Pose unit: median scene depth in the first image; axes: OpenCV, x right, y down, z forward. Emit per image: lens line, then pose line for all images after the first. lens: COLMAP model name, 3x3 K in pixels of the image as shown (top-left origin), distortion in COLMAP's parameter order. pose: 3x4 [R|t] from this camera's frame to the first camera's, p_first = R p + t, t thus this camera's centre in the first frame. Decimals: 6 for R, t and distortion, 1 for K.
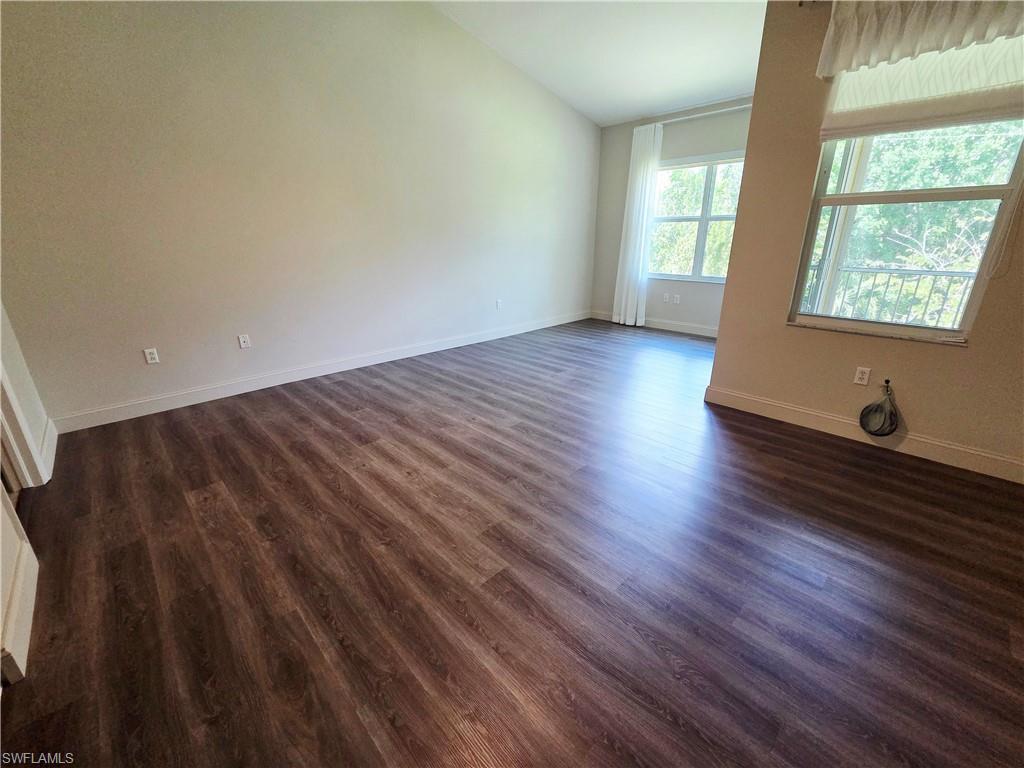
lens RADIAL K [[421.6, 0, 517.6], [0, 421.6, 376.5], [0, 0, 1]] dist [0.002075, -0.000287]
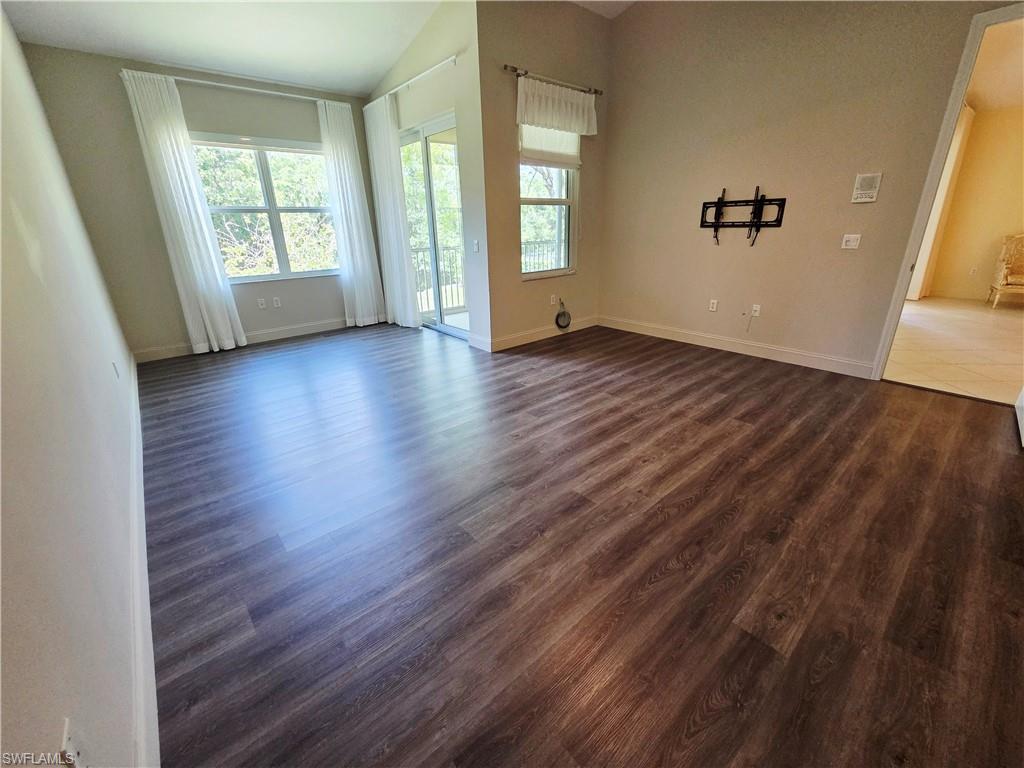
lens RADIAL K [[421.6, 0, 517.6], [0, 421.6, 376.5], [0, 0, 1]] dist [0.002075, -0.000287]
pose [[0.059152, -0.343304, 0.937360, -1.147122], [0.336886, 0.890781, 0.304985, -0.356513], [-0.939685, 0.297743, 0.168346, 1.060943]]
